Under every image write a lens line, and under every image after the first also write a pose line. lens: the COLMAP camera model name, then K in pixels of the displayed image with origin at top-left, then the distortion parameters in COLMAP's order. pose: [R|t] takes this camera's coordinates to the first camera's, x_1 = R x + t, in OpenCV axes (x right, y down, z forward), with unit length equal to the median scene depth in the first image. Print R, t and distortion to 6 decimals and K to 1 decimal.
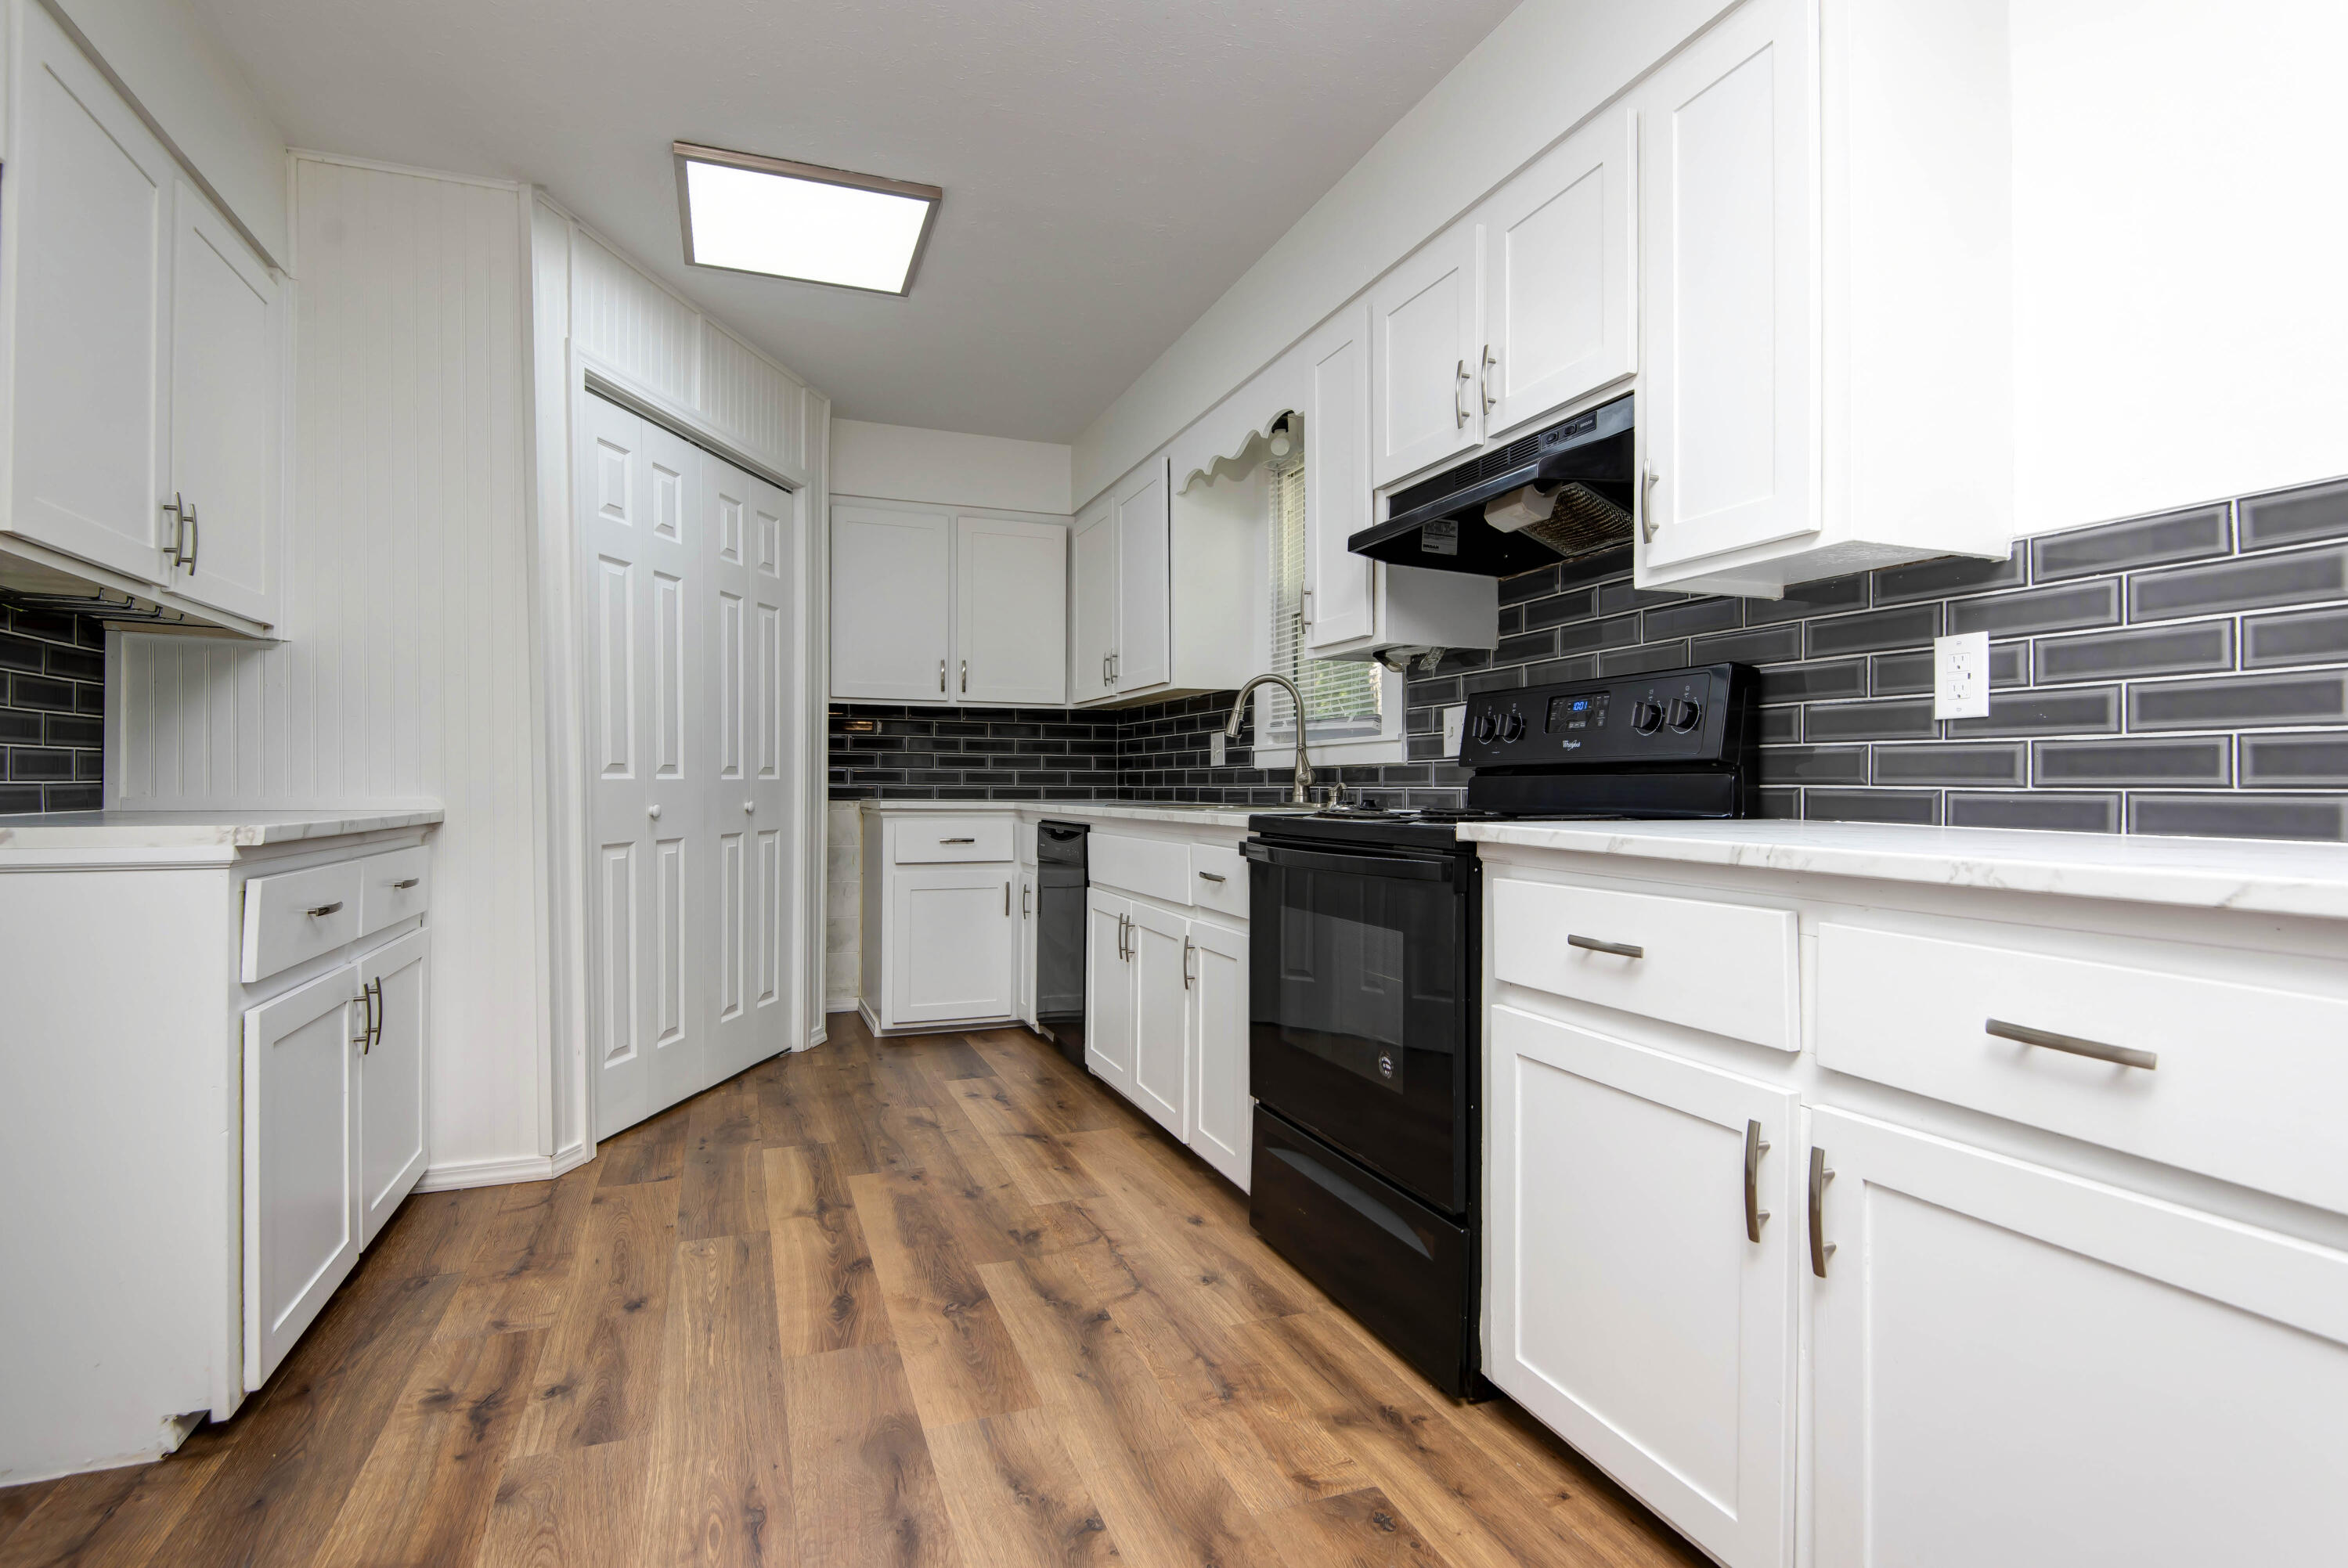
lens RADIAL K [[1157.2, 0, 1163.5], [0, 1157.2, 785.7], [0, 0, 1]] dist [0.026090, -0.022154]
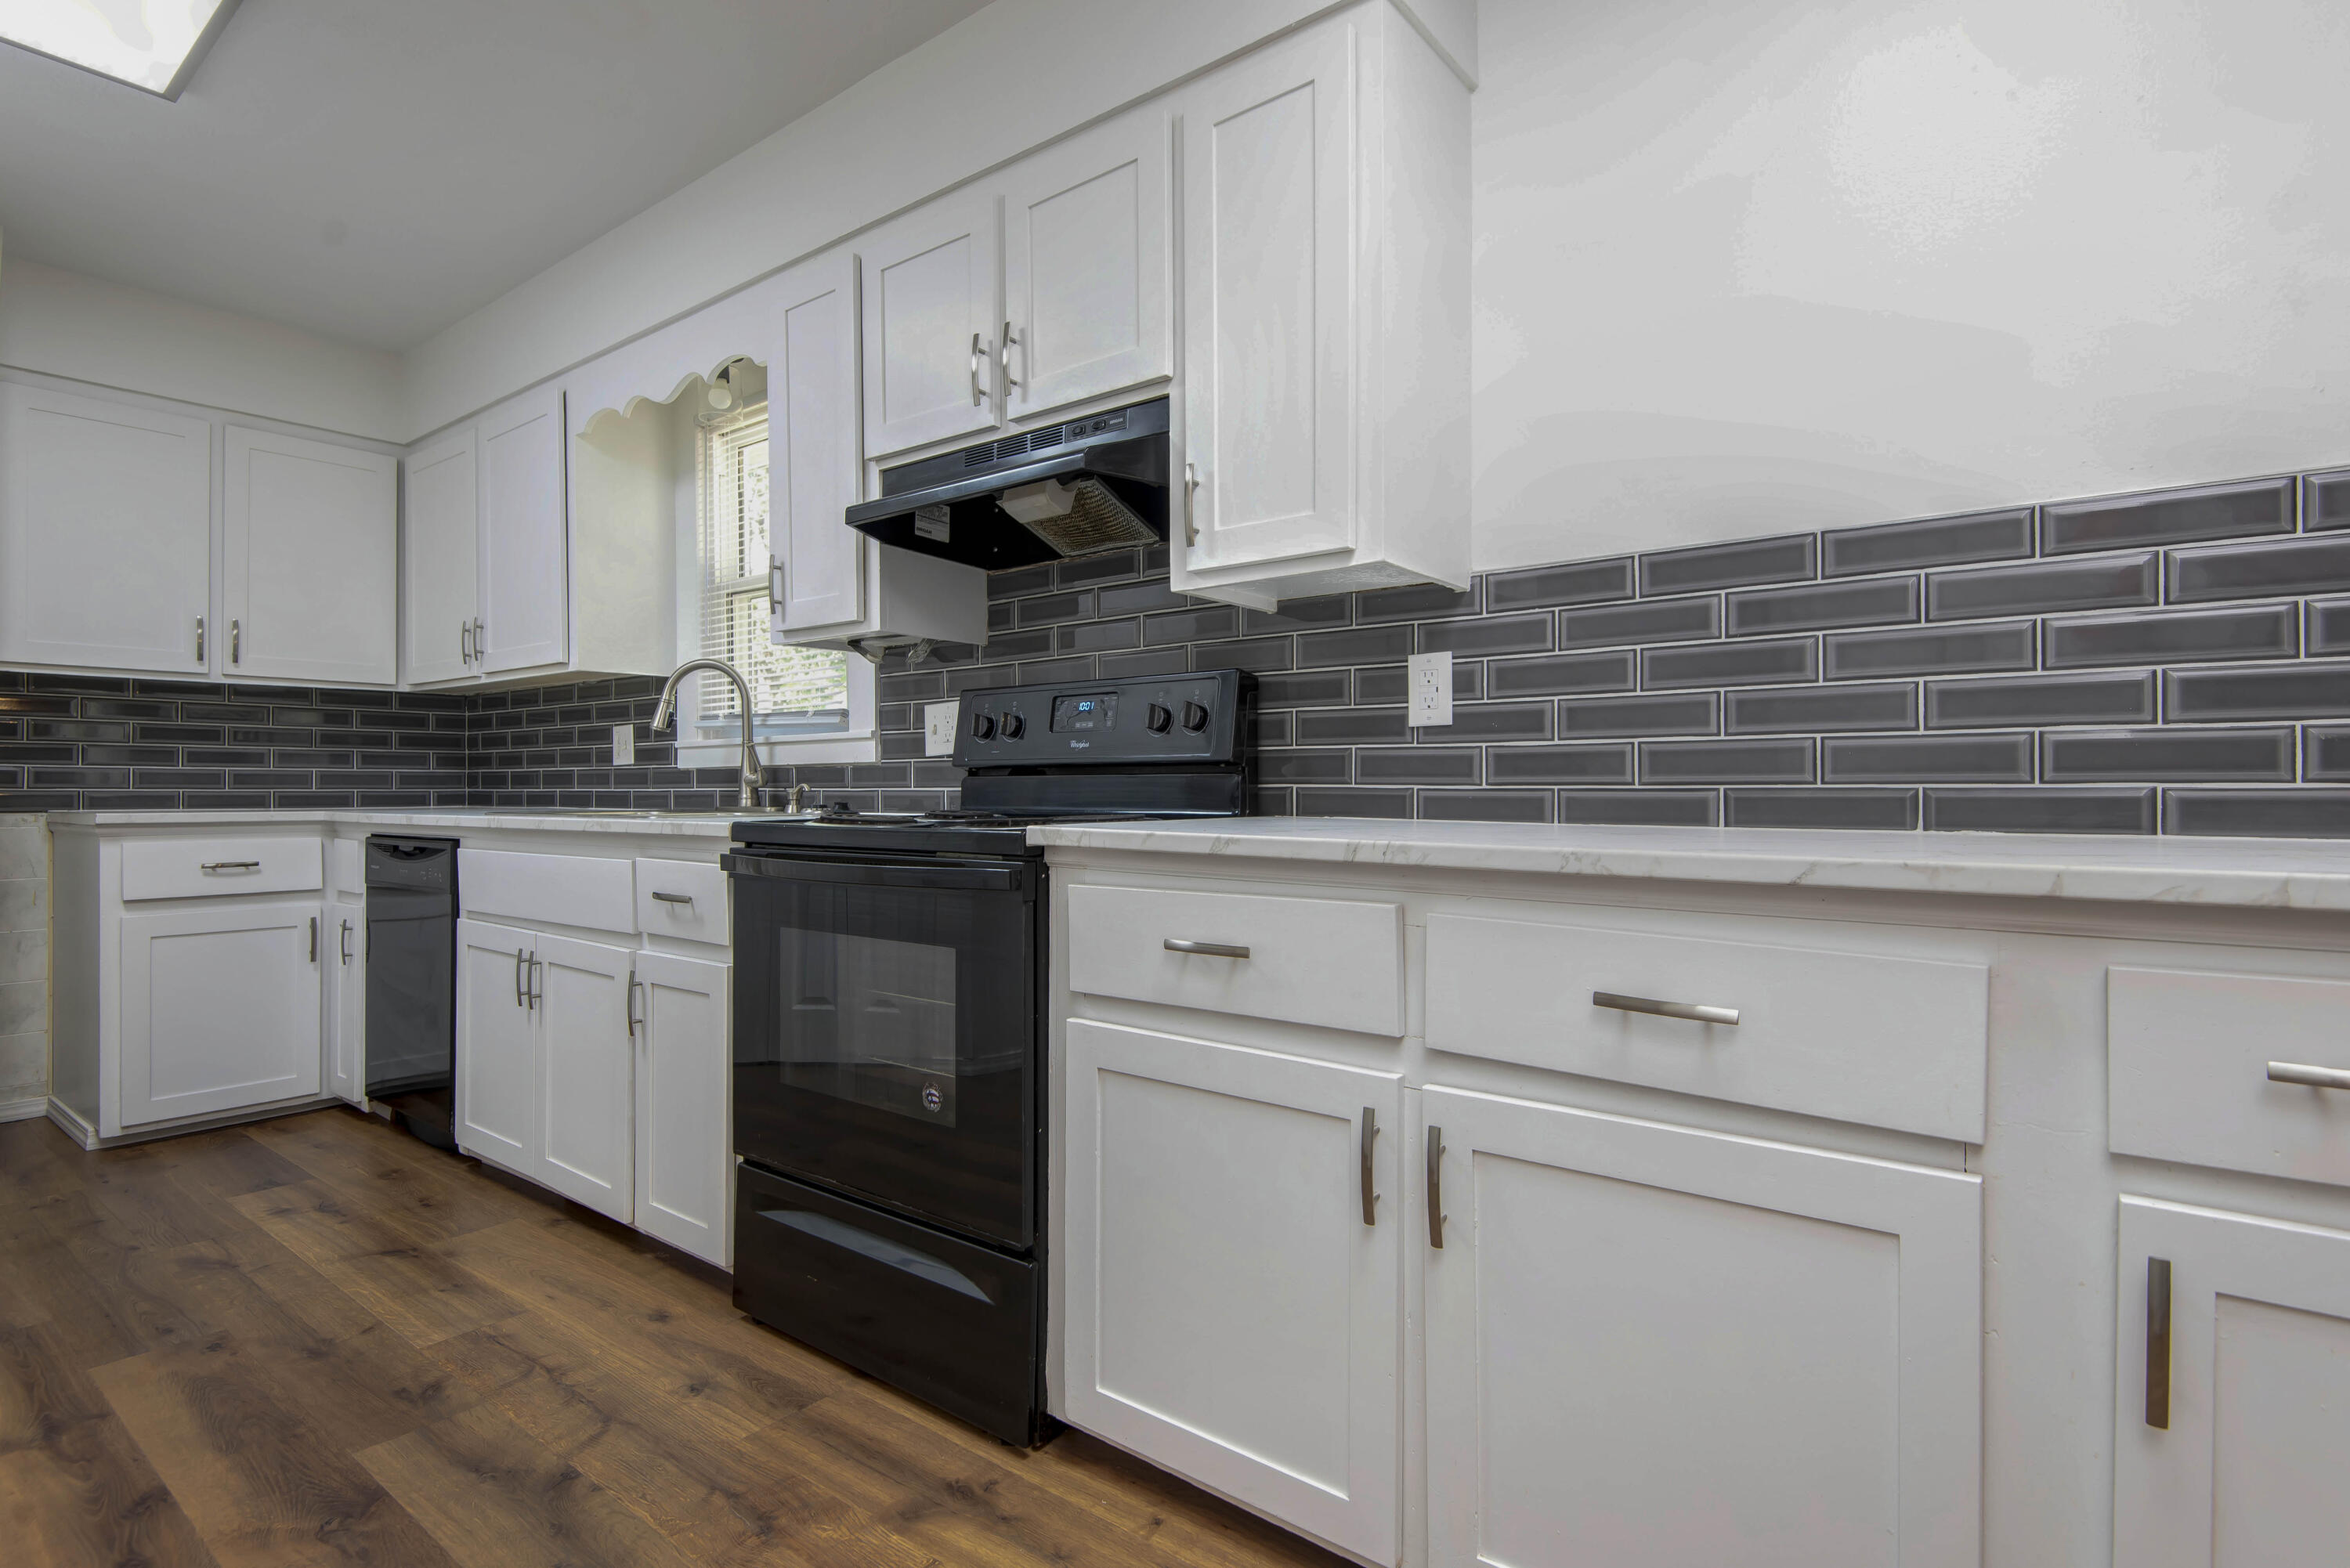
lens RADIAL K [[1158.2, 0, 1164.5], [0, 1158.2, 785.7], [0, 0, 1]] dist [0.026090, -0.022154]
pose [[0.855386, -0.004743, 0.517970, -0.108502], [0.005171, 0.999986, 0.000617, -0.000436], [-0.517966, 0.002151, 0.855399, 0.124256]]
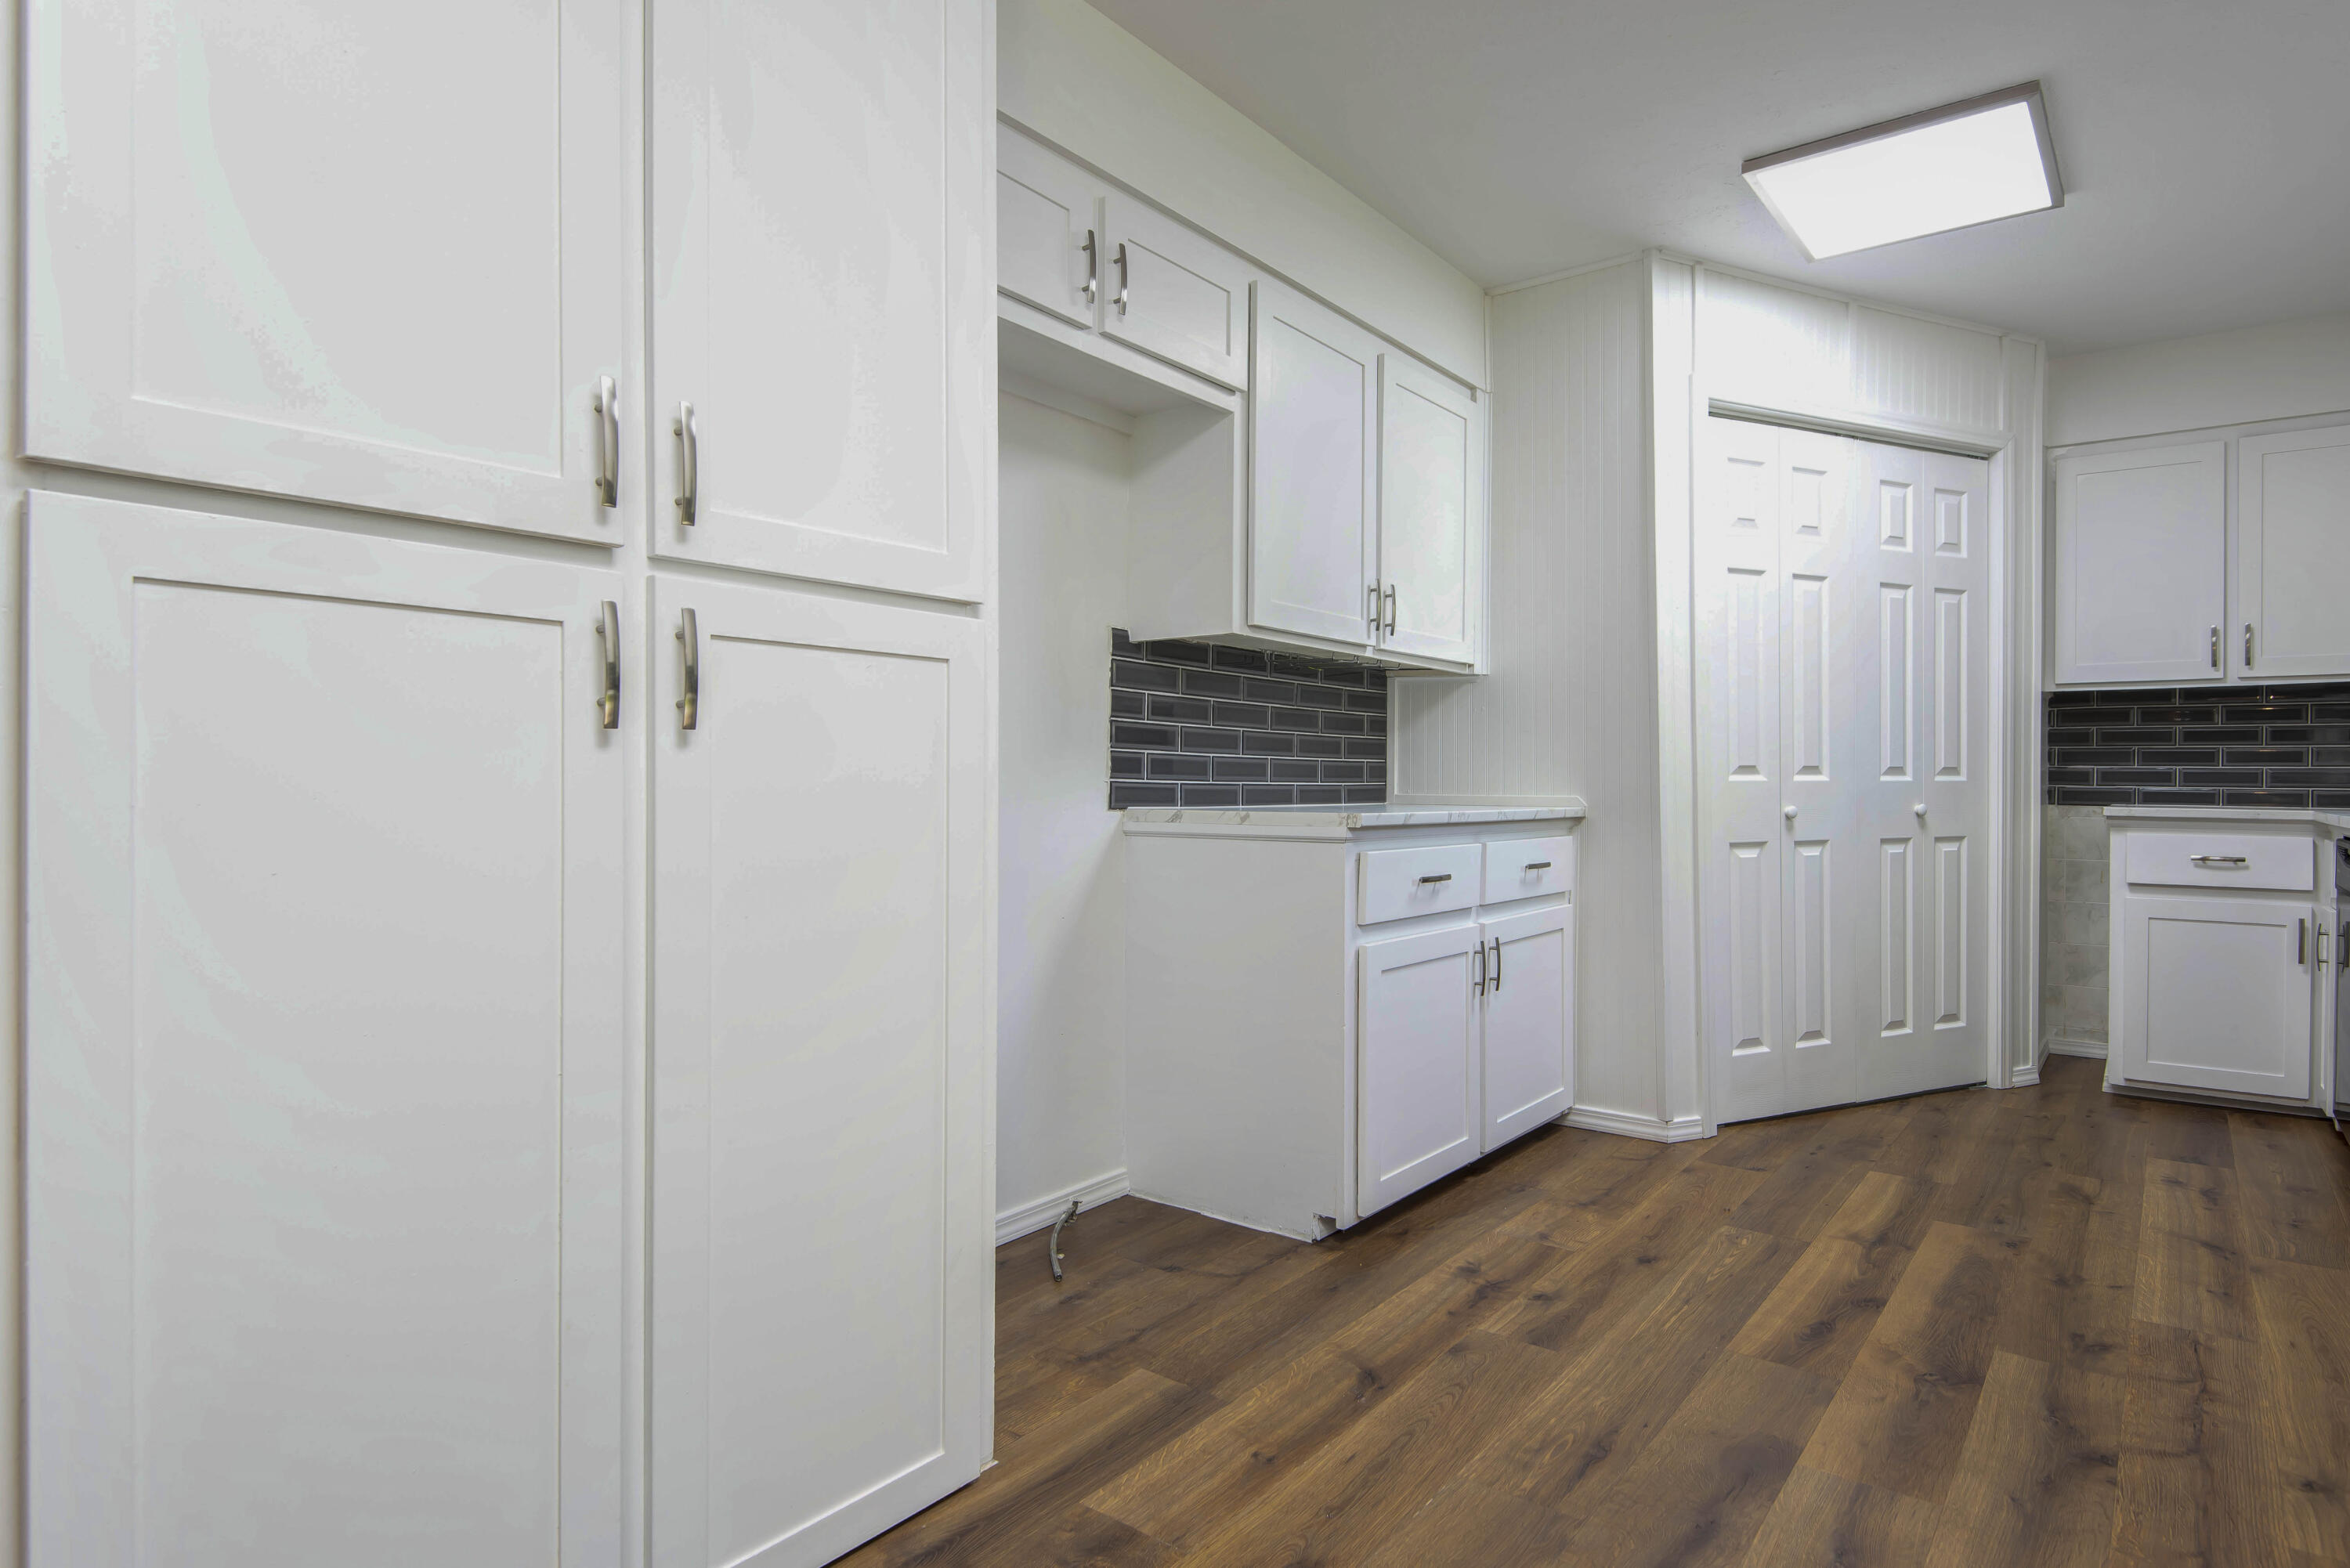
lens RADIAL K [[1240.6, 0, 1353.7], [0, 1240.6, 788.2], [0, 0, 1]] dist [0.027298, -0.029746]
pose [[0.581078, 0.000968, -0.813847, 0.323392], [-0.002370, 0.999997, -0.000503, 0.003404], [0.813845, 0.002221, 0.581078, 0.090217]]
